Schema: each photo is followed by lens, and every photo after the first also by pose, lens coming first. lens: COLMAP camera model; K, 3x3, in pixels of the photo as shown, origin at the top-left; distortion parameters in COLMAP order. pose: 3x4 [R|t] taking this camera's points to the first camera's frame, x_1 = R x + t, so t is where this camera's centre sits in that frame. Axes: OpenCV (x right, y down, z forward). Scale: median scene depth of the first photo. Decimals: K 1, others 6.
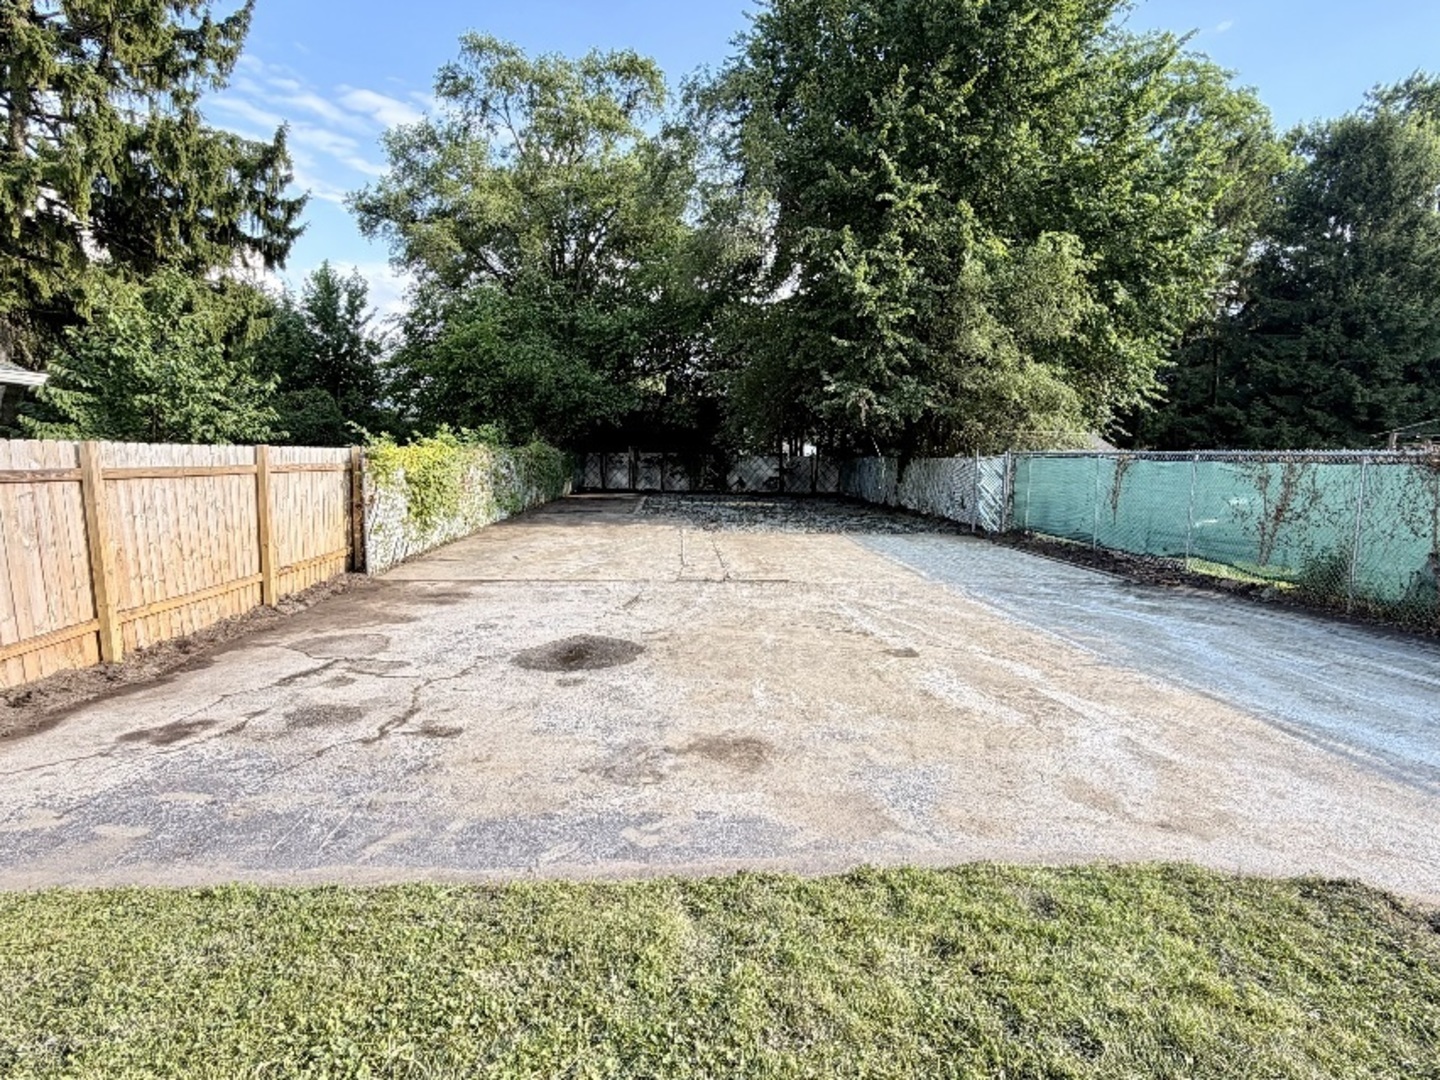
lens RADIAL K [[770.9, 0, 720.0], [0, 770.9, 540.0], [0, 0, 1]] dist [-0.000775, -0.001186]
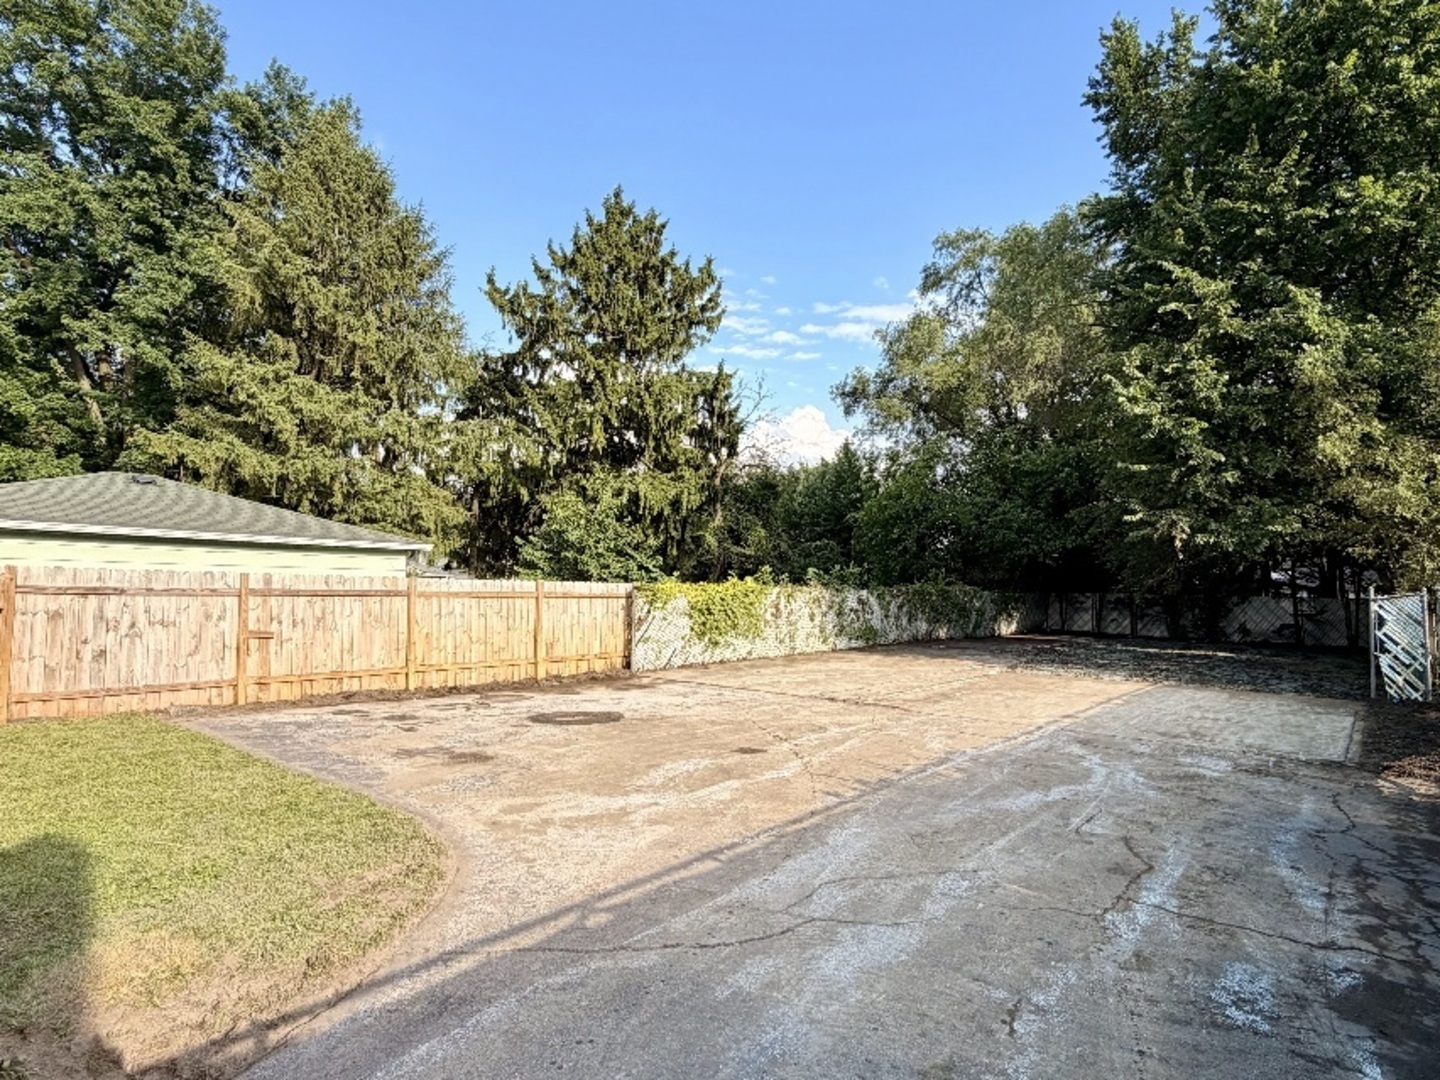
lens RADIAL K [[770.9, 0, 720.0], [0, 770.9, 540.0], [0, 0, 1]] dist [-0.000775, -0.001186]
pose [[0.716109, -0.043922, -0.696605, 0.421574], [-0.085112, 0.985076, -0.149605, 0.004128], [0.692779, 0.166423, 0.701684, 0.039910]]
